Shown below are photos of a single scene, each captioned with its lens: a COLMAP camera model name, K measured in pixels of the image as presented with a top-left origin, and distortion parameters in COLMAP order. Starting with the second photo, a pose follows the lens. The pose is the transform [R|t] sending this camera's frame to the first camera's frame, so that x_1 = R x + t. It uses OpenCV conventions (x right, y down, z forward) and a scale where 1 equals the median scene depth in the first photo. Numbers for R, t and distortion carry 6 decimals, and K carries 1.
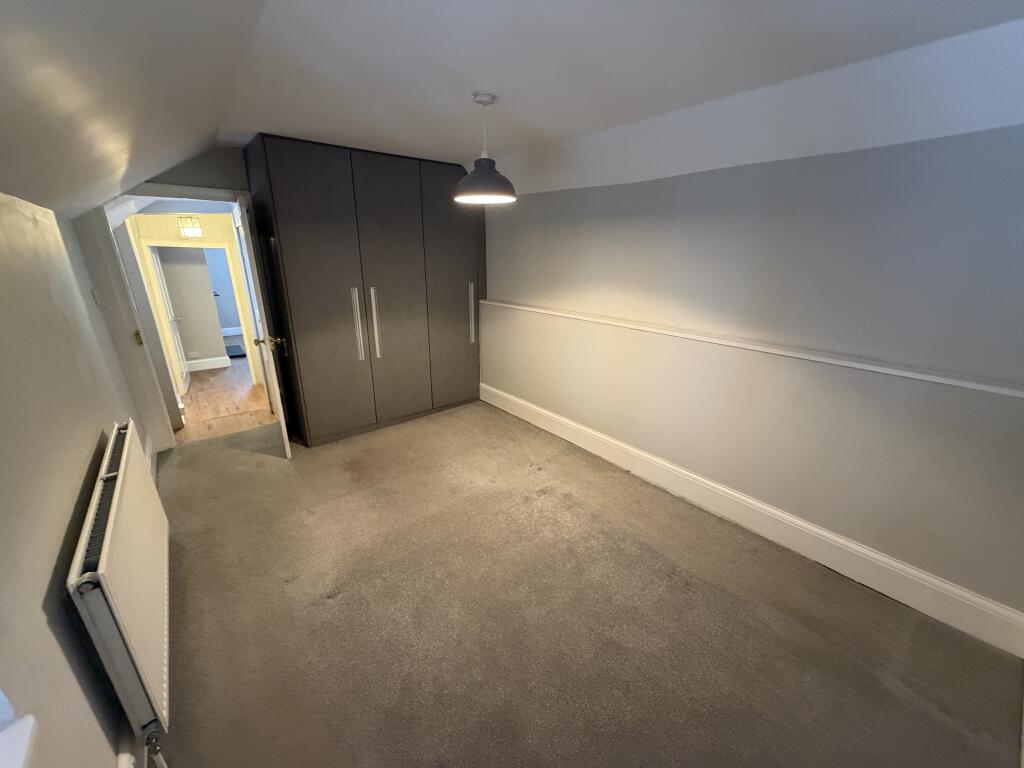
lens RADIAL K [[407.5, 0, 511.5], [0, 407.5, 387.9], [0, 0, 1]] dist [-0.001285, -0.000096]
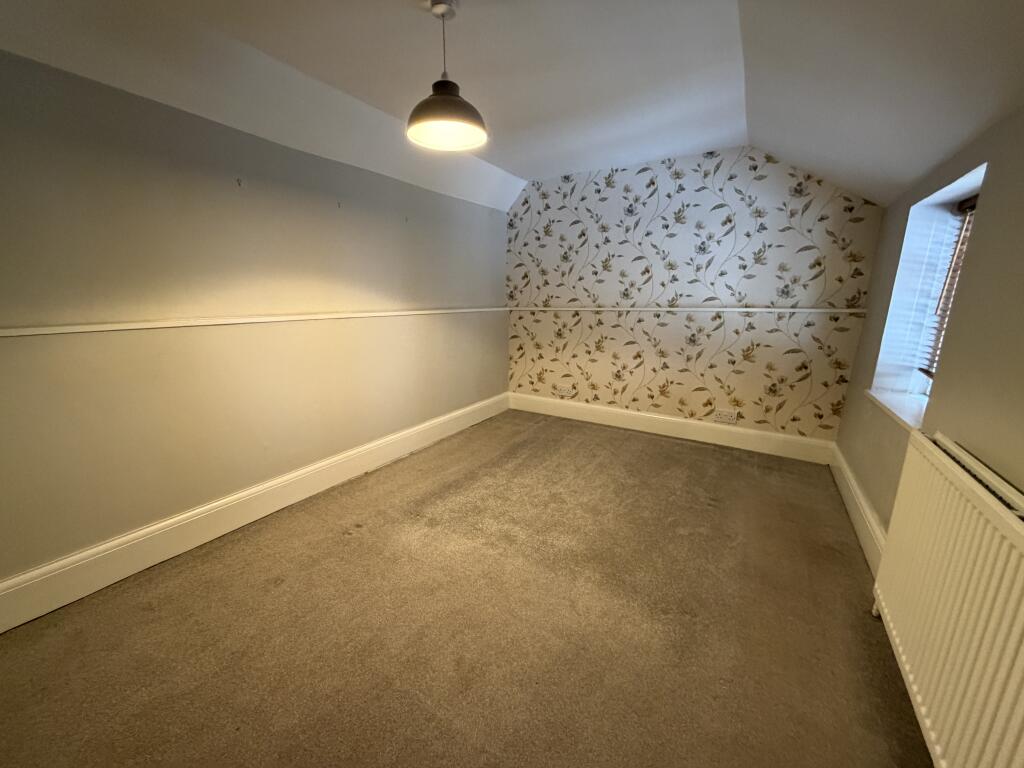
lens RADIAL K [[407.5, 0, 511.8], [0, 407.5, 384.2], [0, 0, 1]] dist [-0.001285, -0.000096]
pose [[-0.330389, -0.222145, 0.917330, -0.695272], [0.301413, 0.896184, 0.325582, -0.195521], [-0.894424, 0.384064, -0.229132, 0.942030]]
